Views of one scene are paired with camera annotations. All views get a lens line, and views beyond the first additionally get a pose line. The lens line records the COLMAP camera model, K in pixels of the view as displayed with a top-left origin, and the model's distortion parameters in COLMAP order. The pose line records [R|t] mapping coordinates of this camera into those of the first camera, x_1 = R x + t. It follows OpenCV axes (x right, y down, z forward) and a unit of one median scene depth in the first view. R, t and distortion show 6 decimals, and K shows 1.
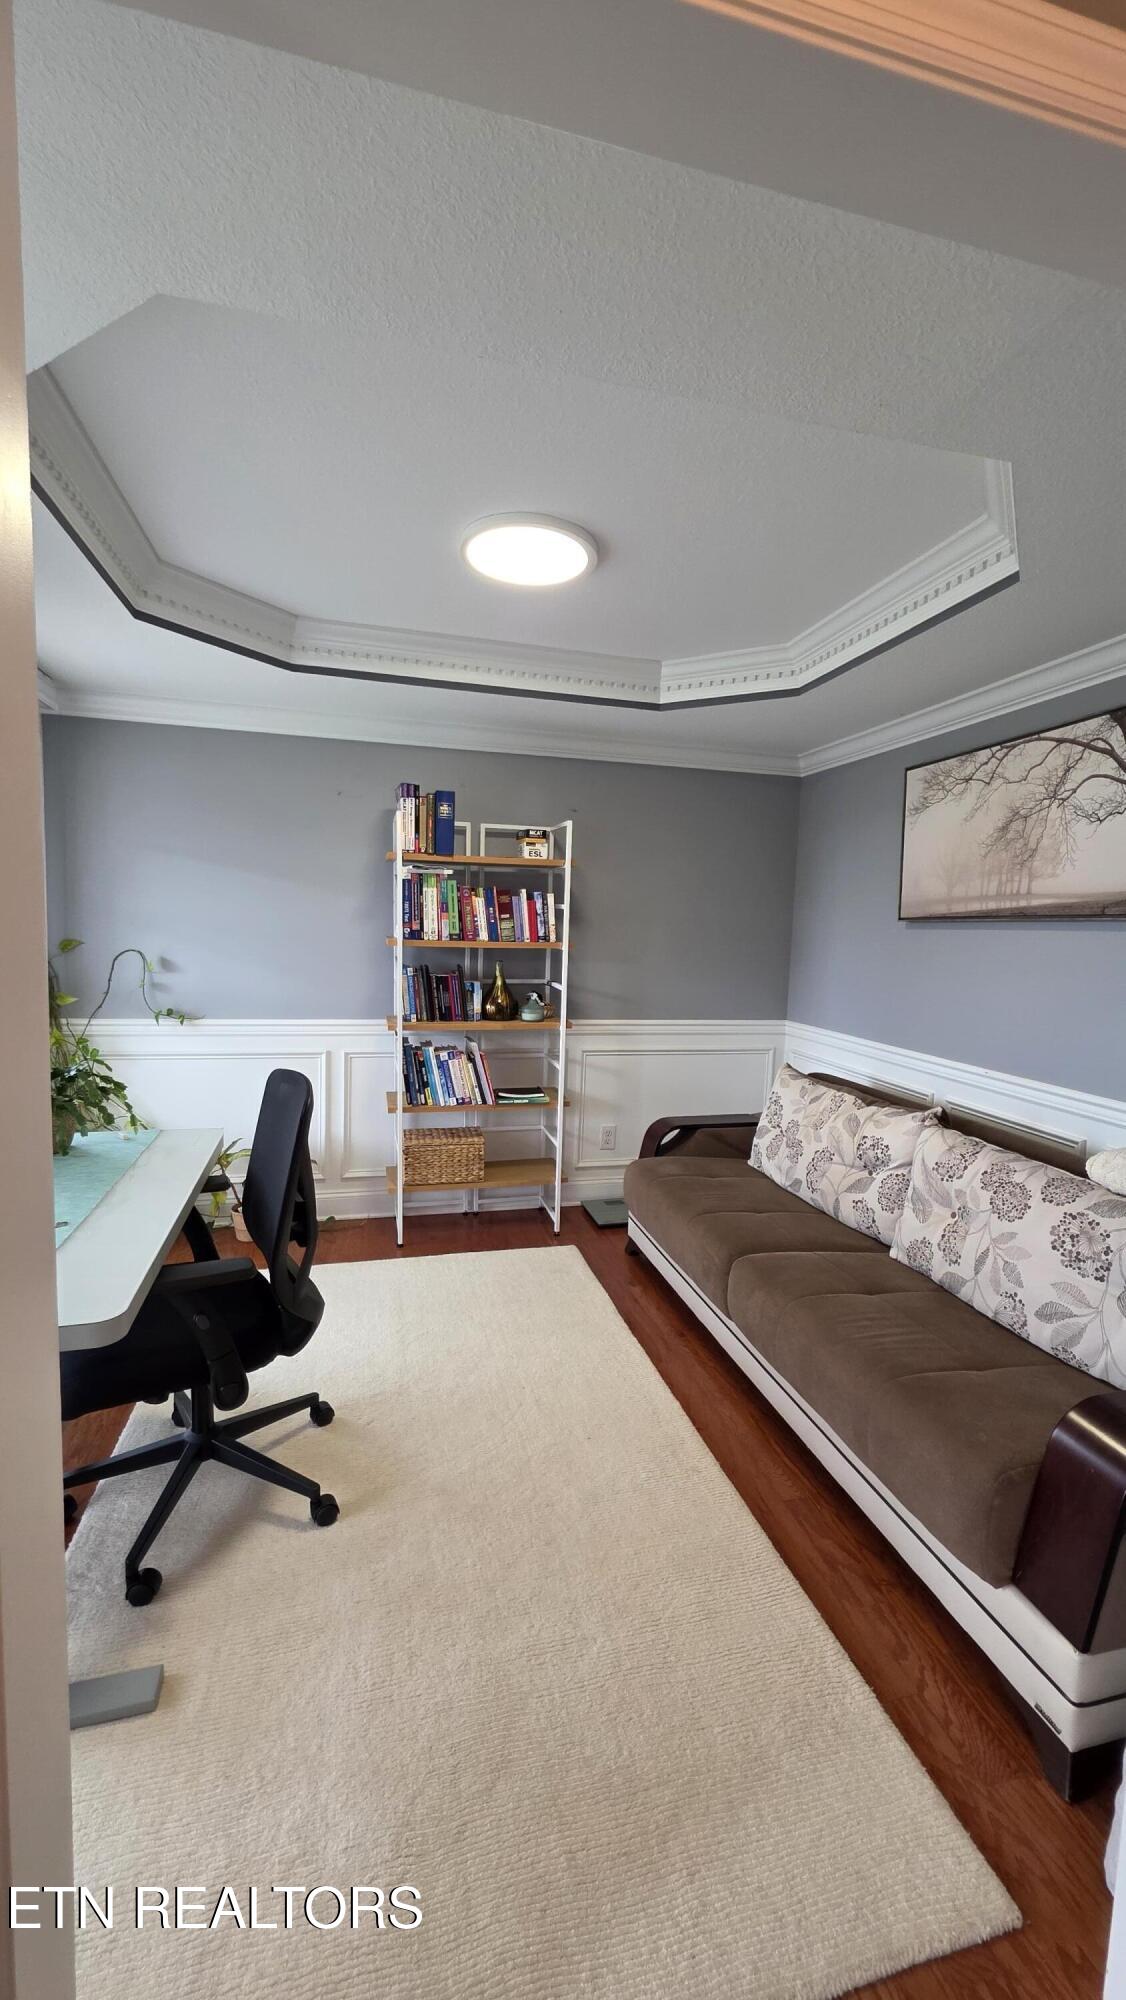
lens RADIAL K [[803.1, 0, 565.8], [0, 803.1, 1000.5], [0, 0, 1]] dist [0.004504, -0.000226]
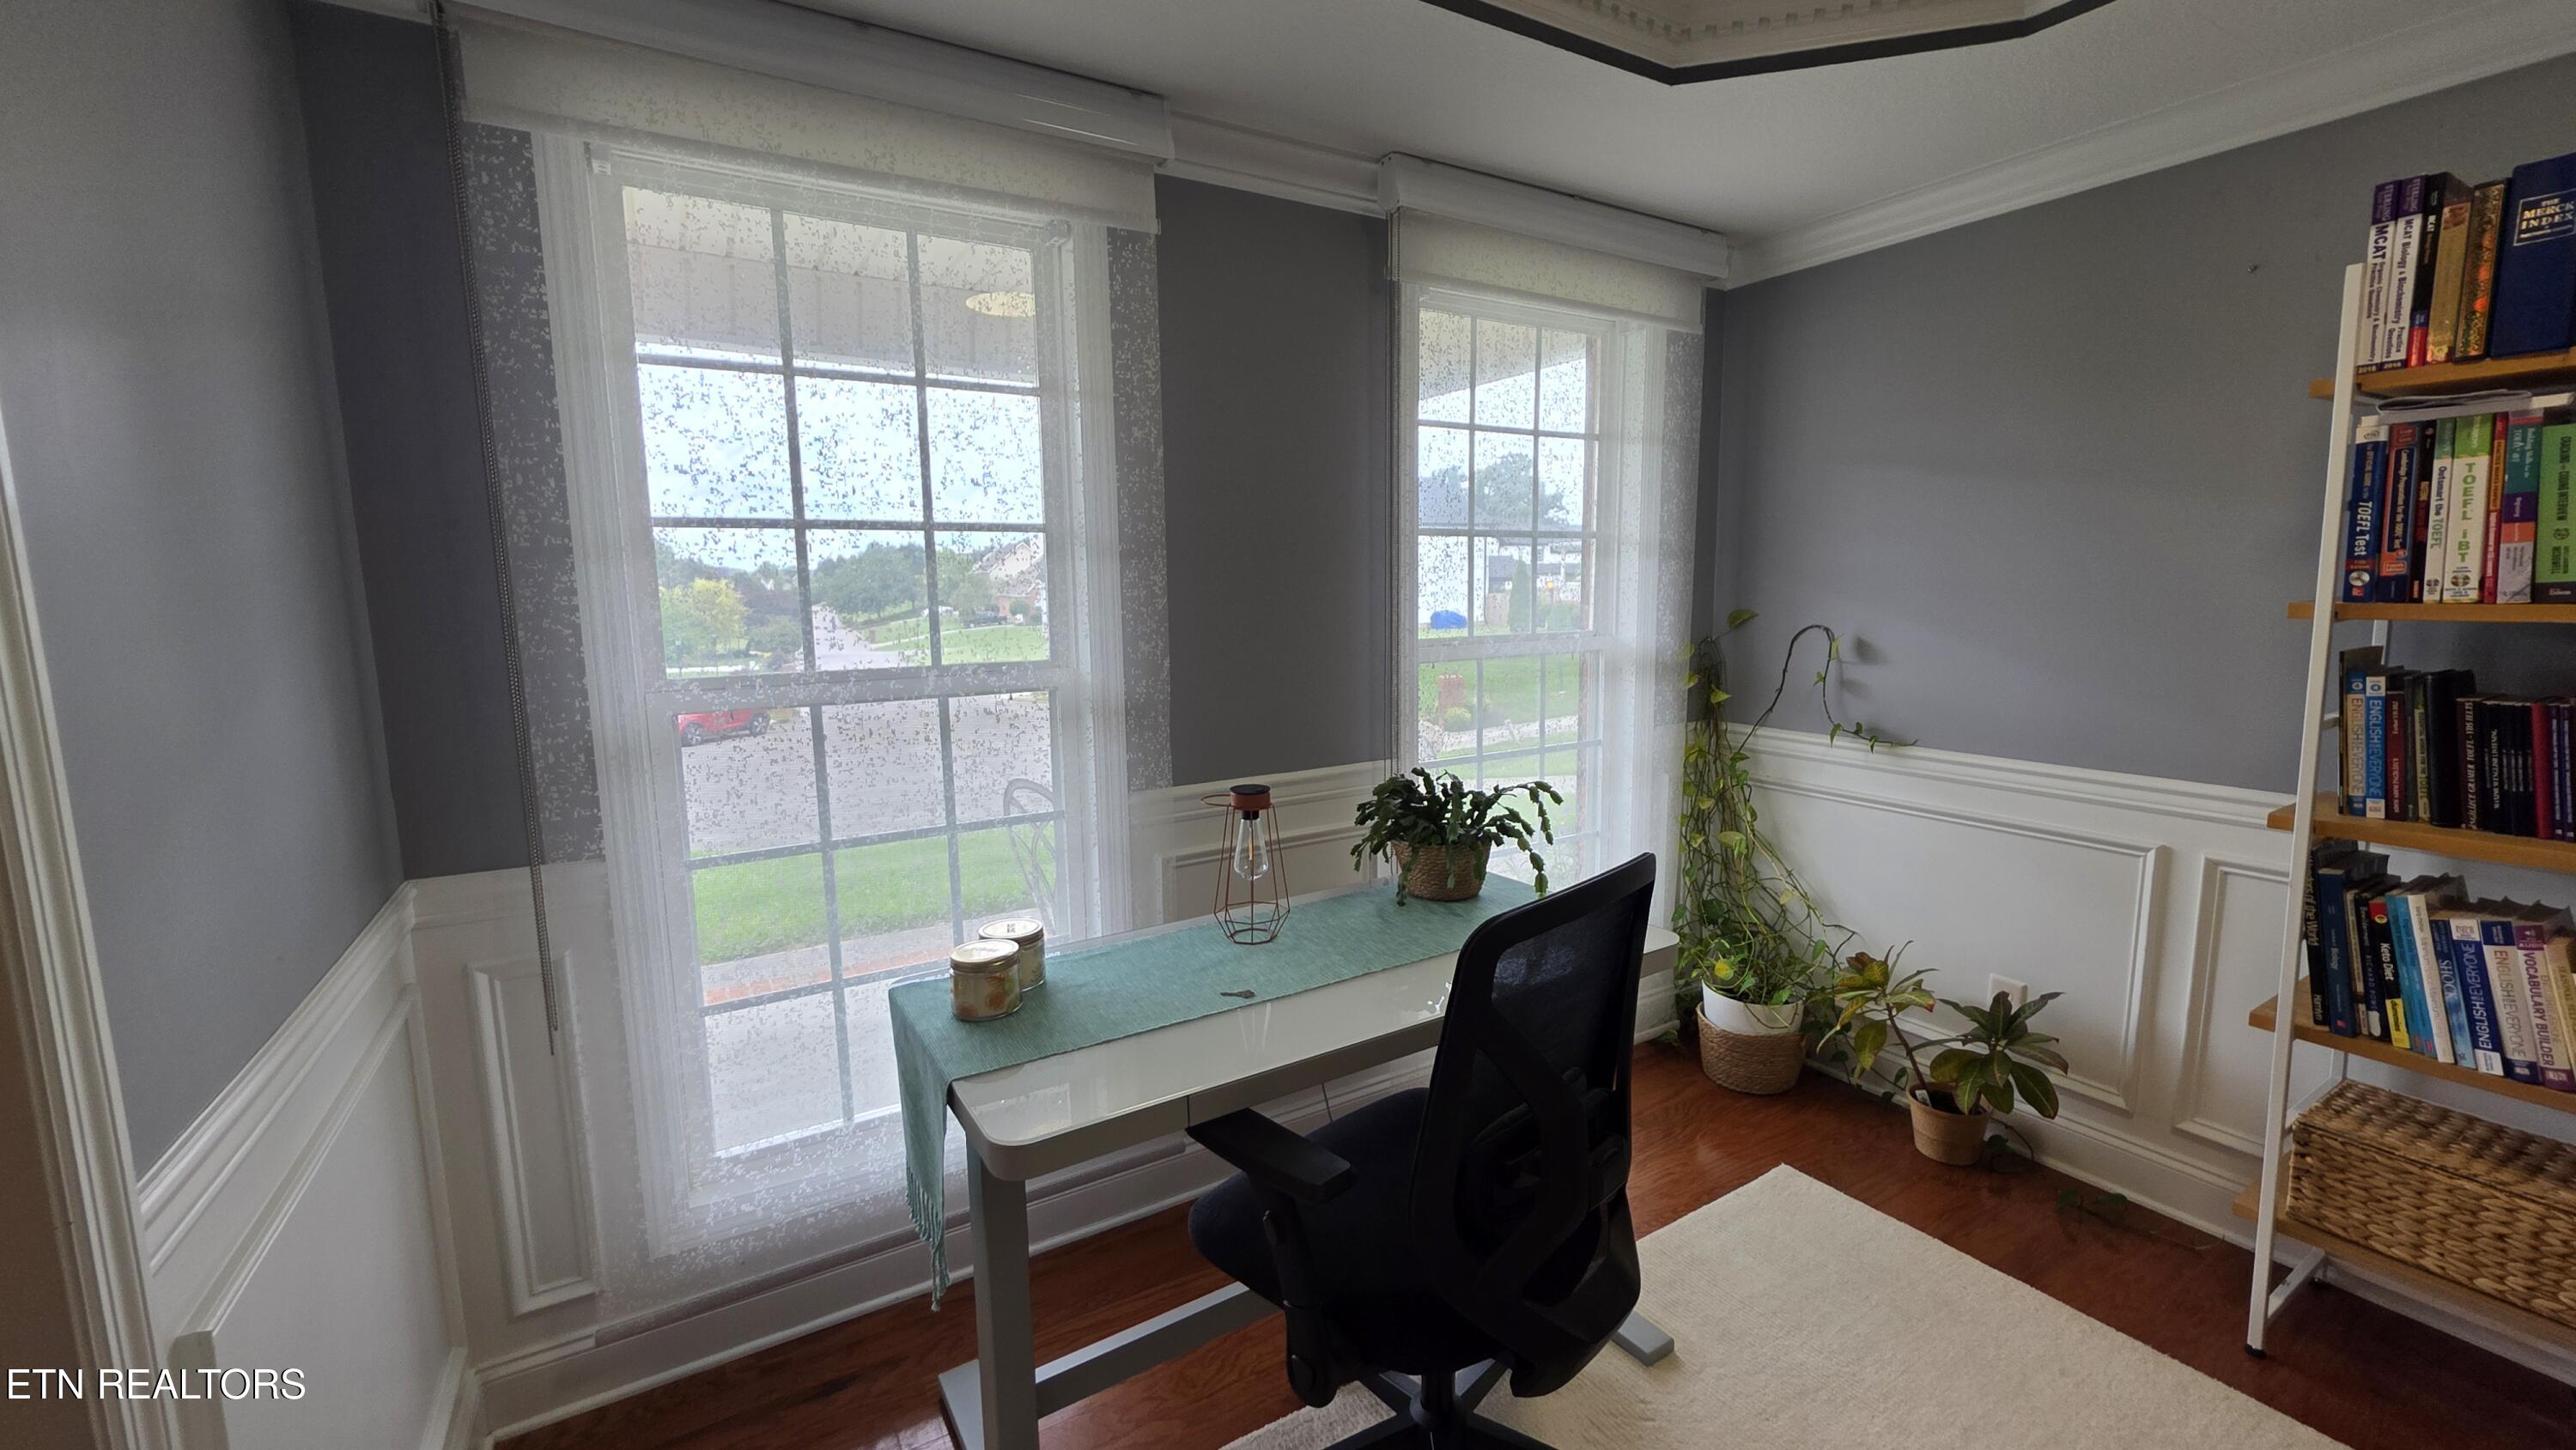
lens RADIAL K [[1034.3, 0, 1295.1], [0, 1034.3, 715.1], [0, 0, 1]] dist [0.004504, -0.000226]
pose [[0.290603, 0.088099, -0.952779, 0.130223], [-0.068977, 0.995090, 0.070973, -0.022465], [0.954354, 0.045095, 0.295253, 0.366154]]
